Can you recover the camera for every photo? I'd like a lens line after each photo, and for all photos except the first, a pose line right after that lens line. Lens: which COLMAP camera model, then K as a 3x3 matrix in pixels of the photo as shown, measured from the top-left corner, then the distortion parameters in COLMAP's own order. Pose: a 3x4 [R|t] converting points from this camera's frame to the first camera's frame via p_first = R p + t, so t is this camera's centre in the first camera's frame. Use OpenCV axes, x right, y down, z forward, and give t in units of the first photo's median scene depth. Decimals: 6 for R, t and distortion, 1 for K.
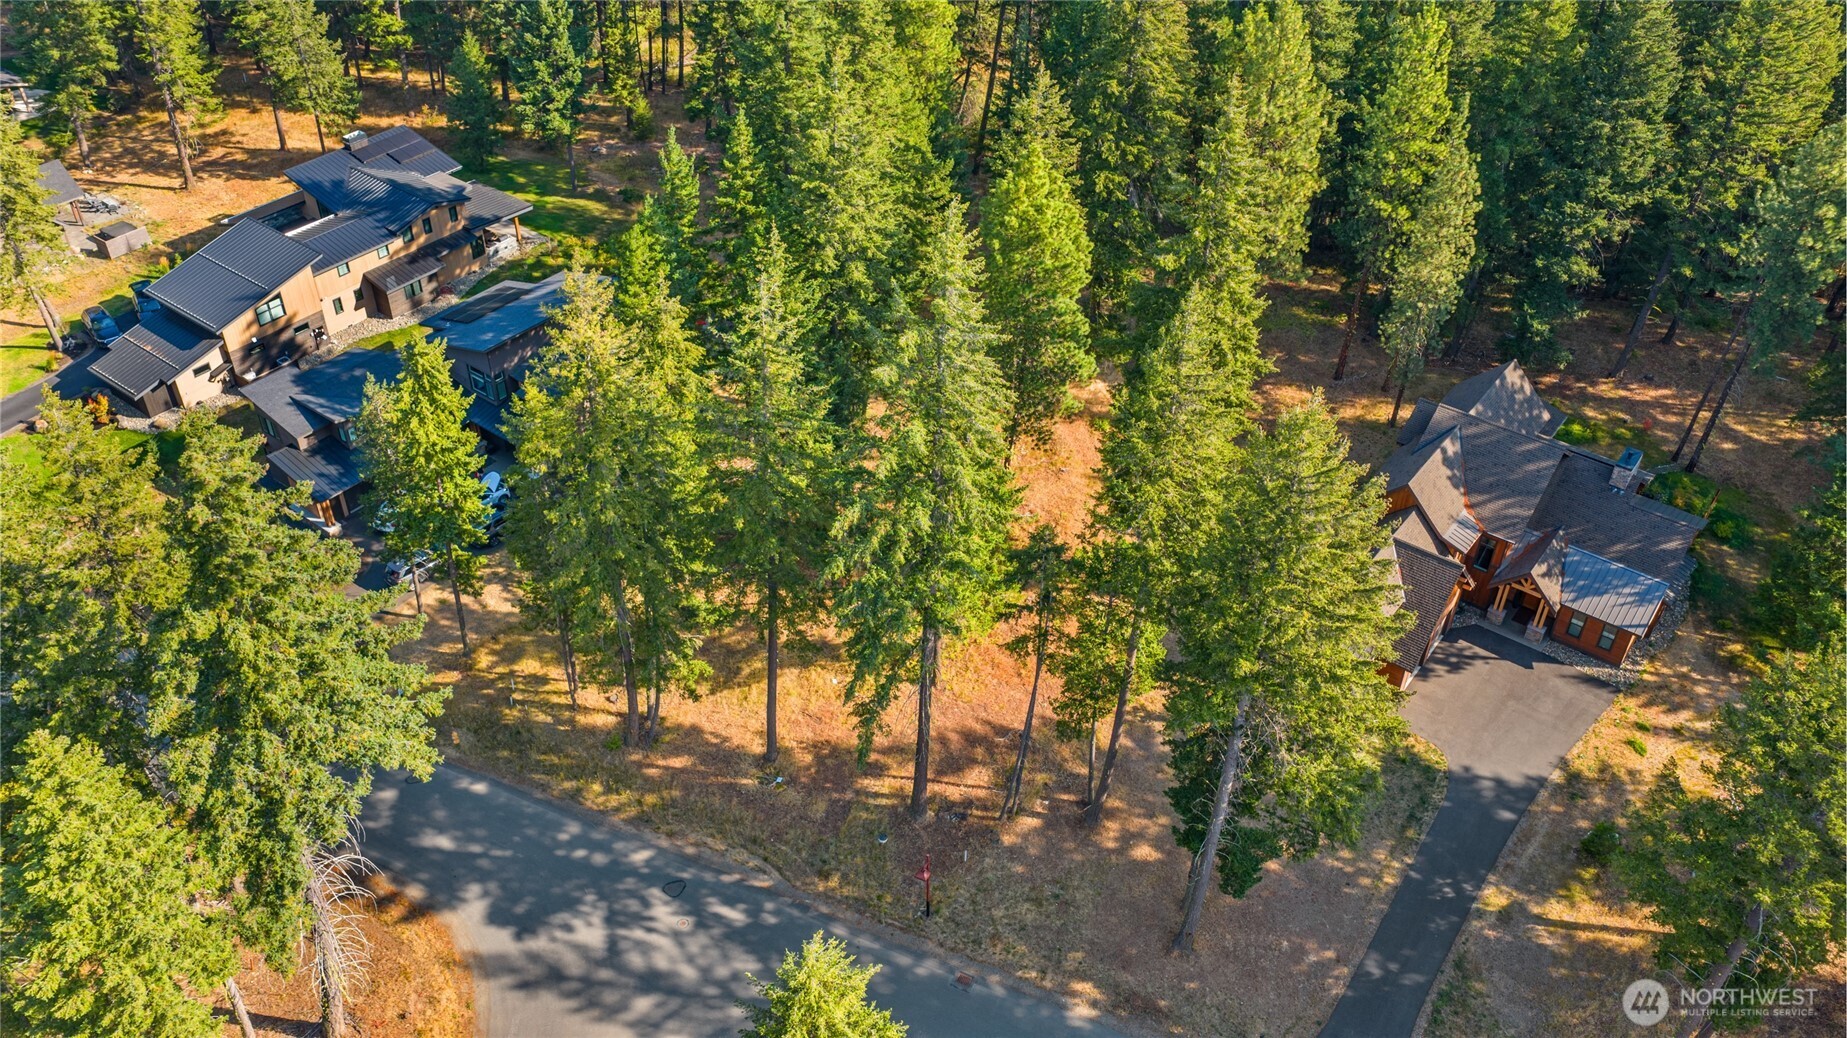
lens RADIAL K [[1453.2, 0, 932.6], [0, 1453.2, 519.3], [0, 0, 1]] dist [0.004901, -0.004328]
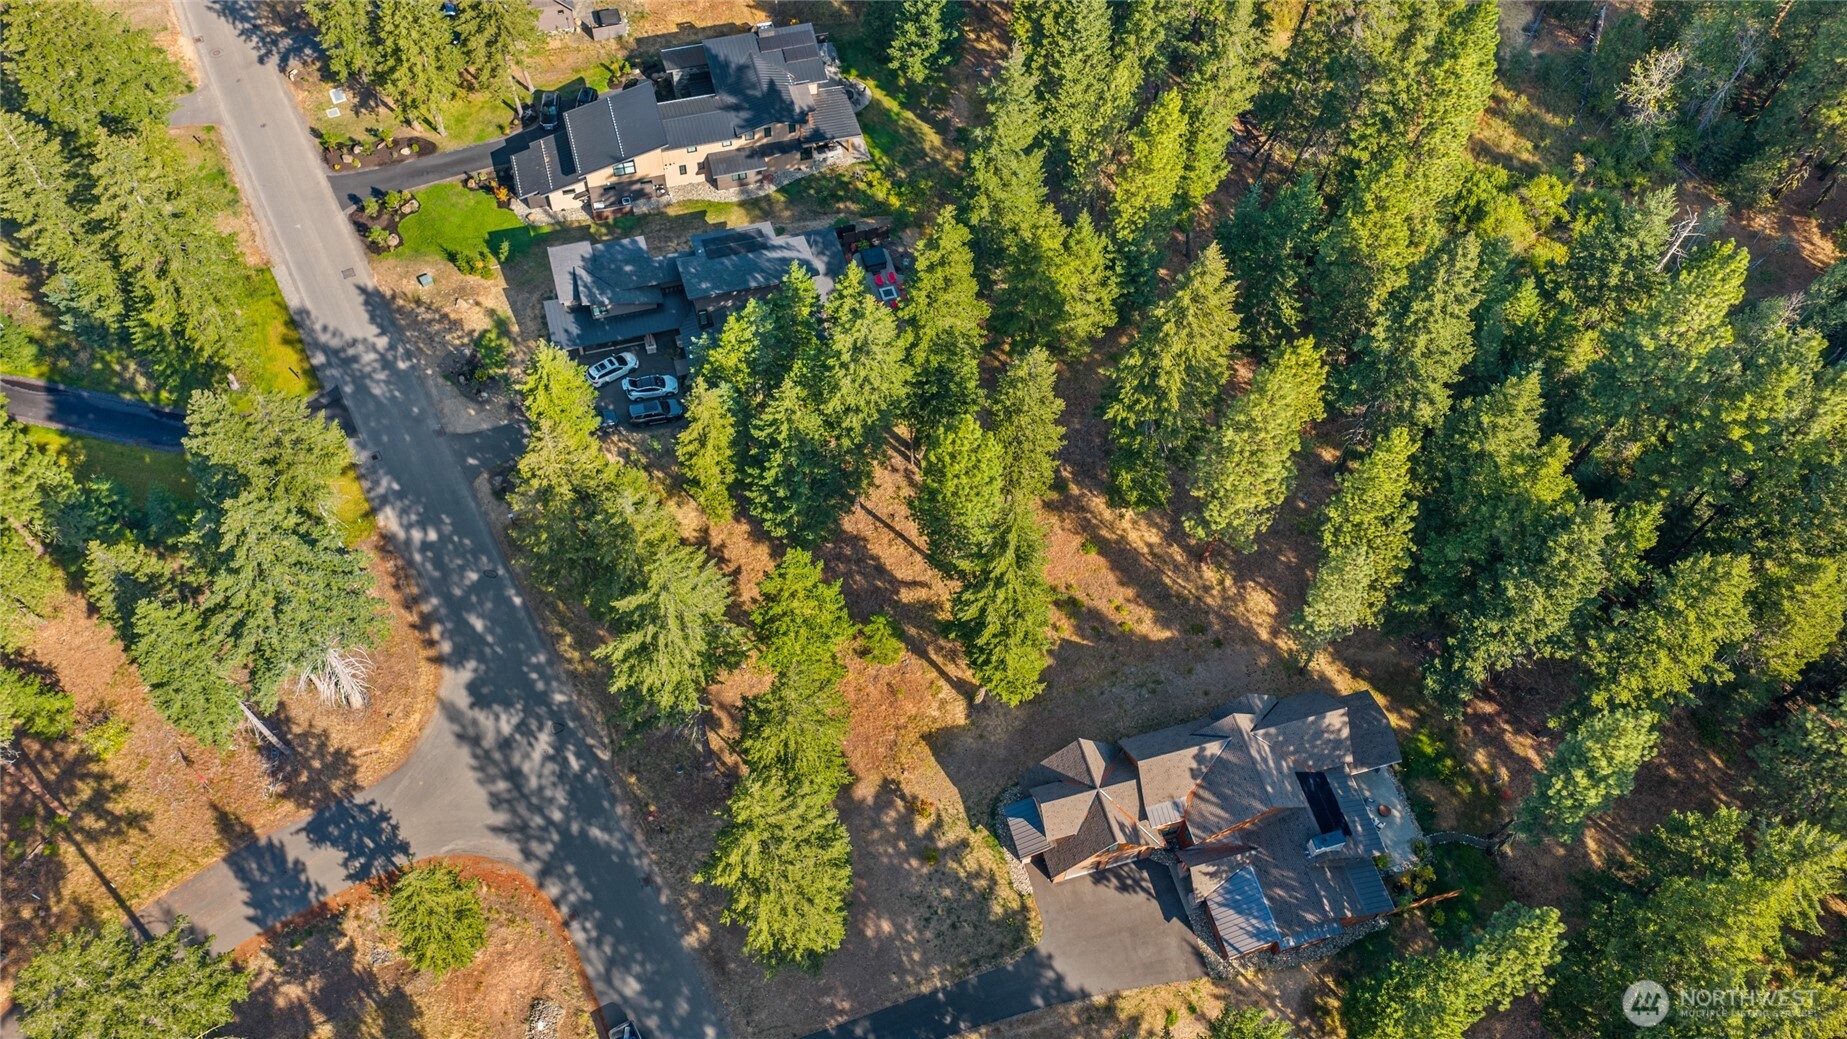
lens RADIAL K [[1453.2, 0, 932.6], [0, 1453.2, 519.8], [0, 0, 1]] dist [0.004901, -0.004328]
pose [[0.809767, 0.506515, -0.296177, 0.449545], [-0.396140, 0.844311, 0.360848, -0.598348], [0.432841, -0.174875, 0.884346, -0.188219]]
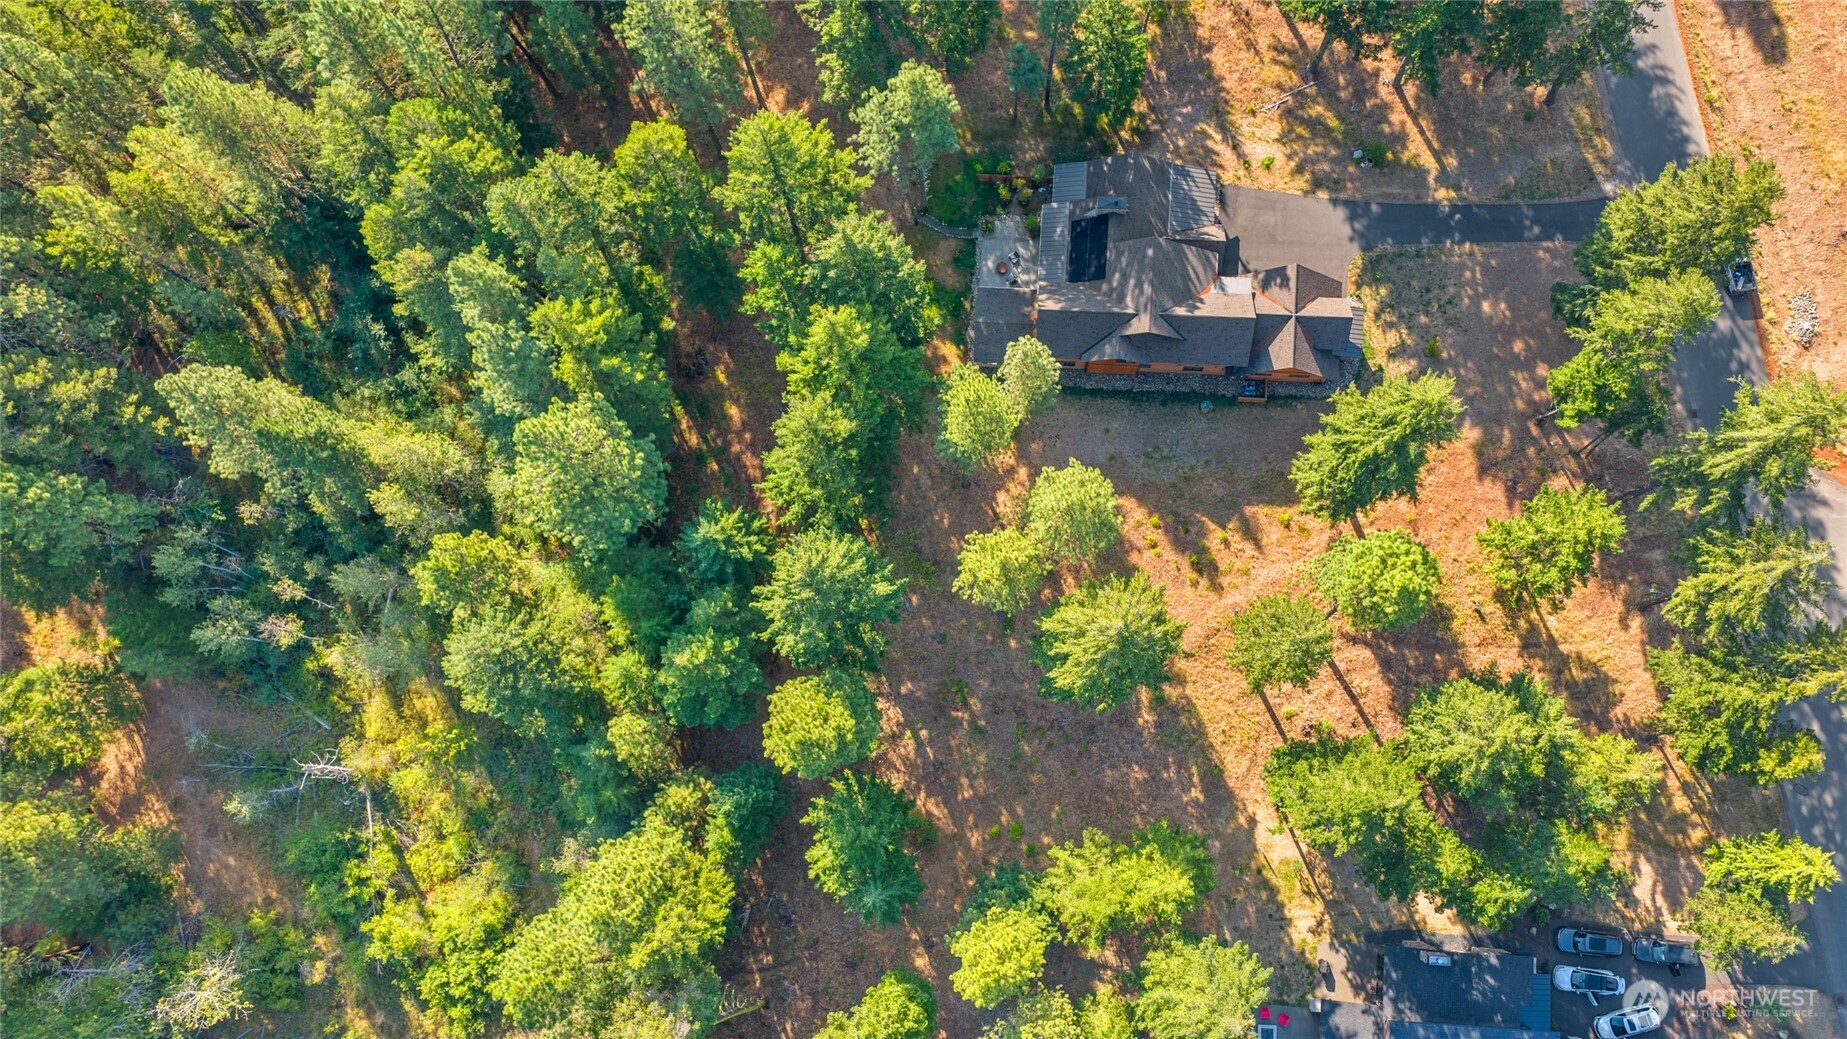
lens RADIAL K [[1453.2, 0, 932.6], [0, 1453.2, 519.8], [0, 0, 1]] dist [0.004901, -0.004328]
pose [[-0.566802, -0.813215, 0.131977, 0.161699], [0.555886, -0.259271, 0.789790, -1.315673], [-0.608051, 0.521019, 0.599010, 0.463951]]
